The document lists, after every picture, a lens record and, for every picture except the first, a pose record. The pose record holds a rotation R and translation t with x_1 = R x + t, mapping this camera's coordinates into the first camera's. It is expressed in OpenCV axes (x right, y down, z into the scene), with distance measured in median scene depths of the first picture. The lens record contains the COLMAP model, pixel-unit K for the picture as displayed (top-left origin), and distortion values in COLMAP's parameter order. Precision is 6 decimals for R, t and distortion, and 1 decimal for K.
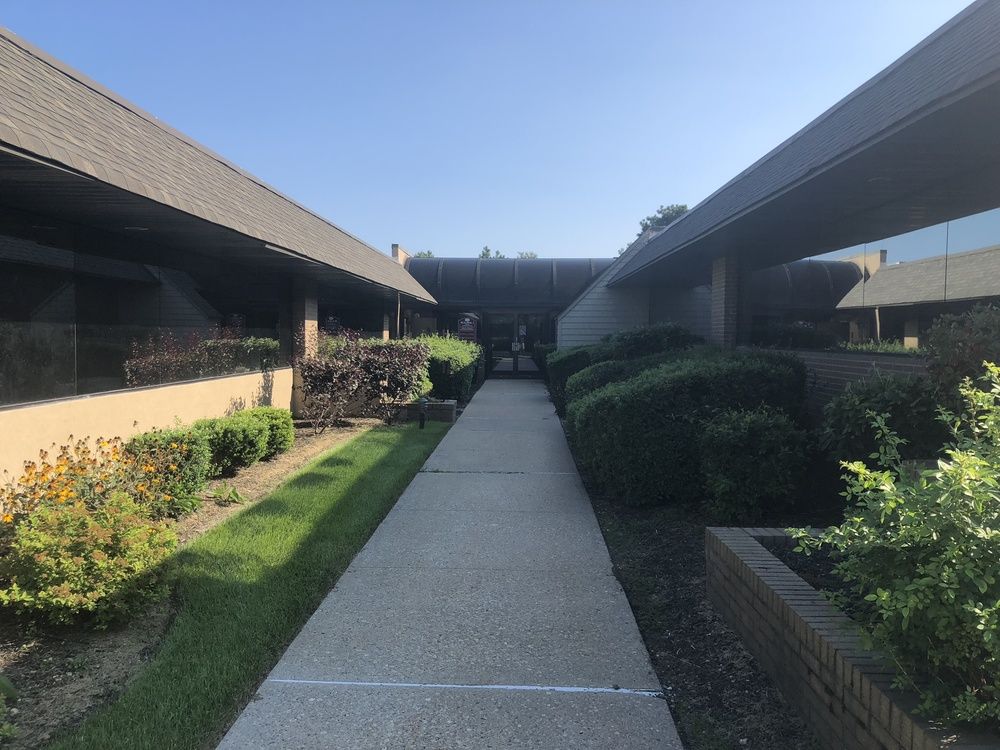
lens RADIAL K [[821.1, 0, 485.5], [0, 821.1, 373.6], [0, 0, 1]] dist [0.013050, 0.003453]
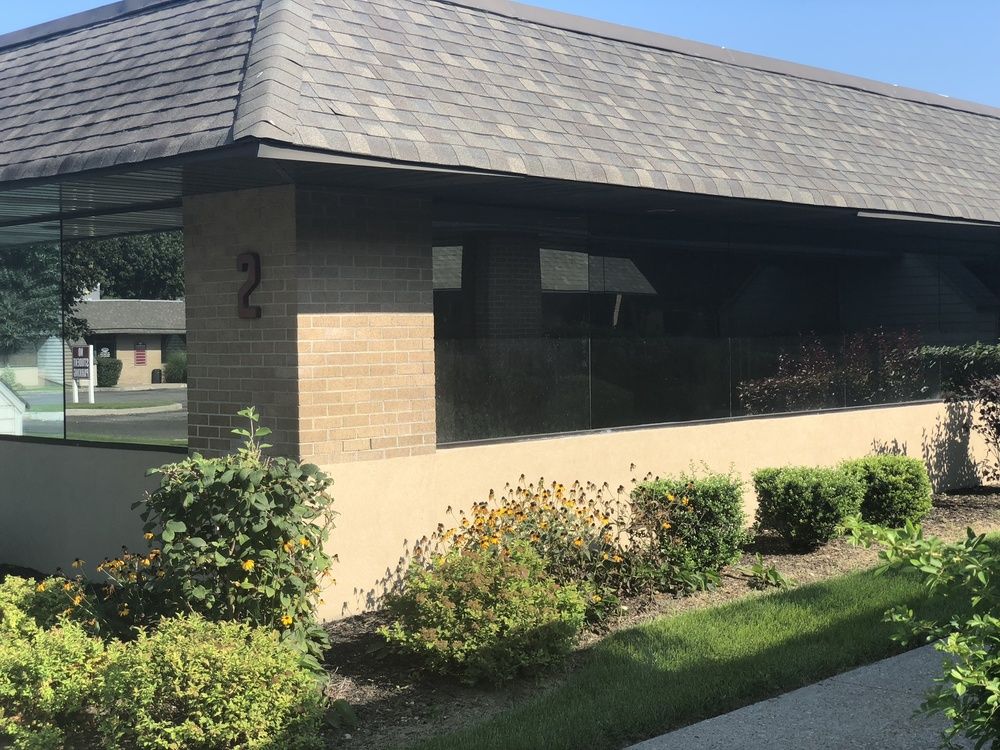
lens RADIAL K [[1503.7, 0, 500.0], [0, 1503.7, 375.0], [0, 0, 1]] dist [0.008519, 0.038617]
pose [[0.749487, -0.000175, -0.662019, 0.414458], [-0.011101, 0.999856, -0.012832, -0.006130], [0.661926, 0.016967, 0.749377, -0.142071]]
